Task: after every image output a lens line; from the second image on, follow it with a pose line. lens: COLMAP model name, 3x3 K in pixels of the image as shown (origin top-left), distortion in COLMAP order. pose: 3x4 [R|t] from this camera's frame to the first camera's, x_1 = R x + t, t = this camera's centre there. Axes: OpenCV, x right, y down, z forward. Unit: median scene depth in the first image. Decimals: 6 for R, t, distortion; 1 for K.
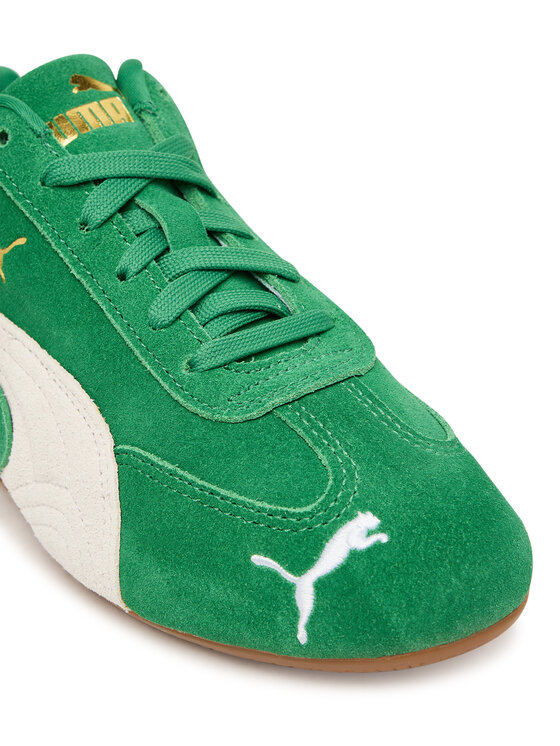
lens RADIAL K [[1914.8, 0, 280.3], [0, 1914.8, 372.8], [0, 0, 1]] dist [-0.441715, 0.000000]
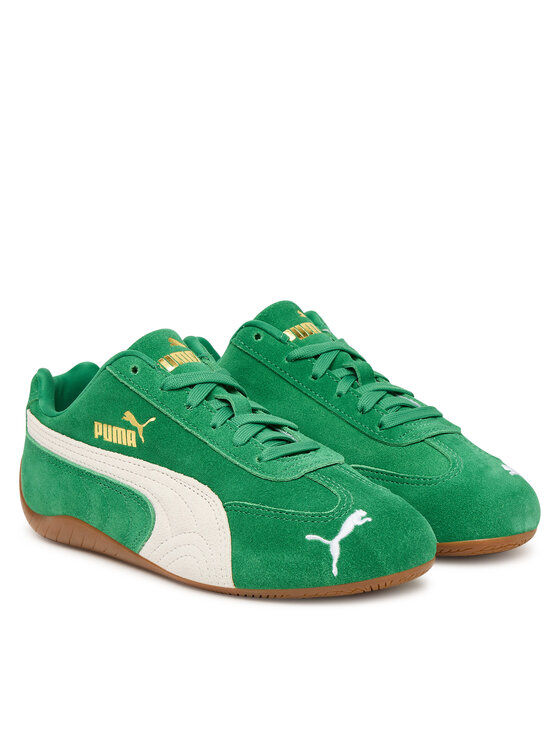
lens RADIAL K [[2212.6, 0, 279.4], [0, 2212.6, 373.1], [0, 0, 1]] dist [-0.074940, 0.000000]
pose [[0.984356, -0.041820, 0.171158, -0.426099], [0.089122, 0.956167, -0.278931, 0.567243], [-0.151991, 0.289821, 0.944935, -1.247387]]
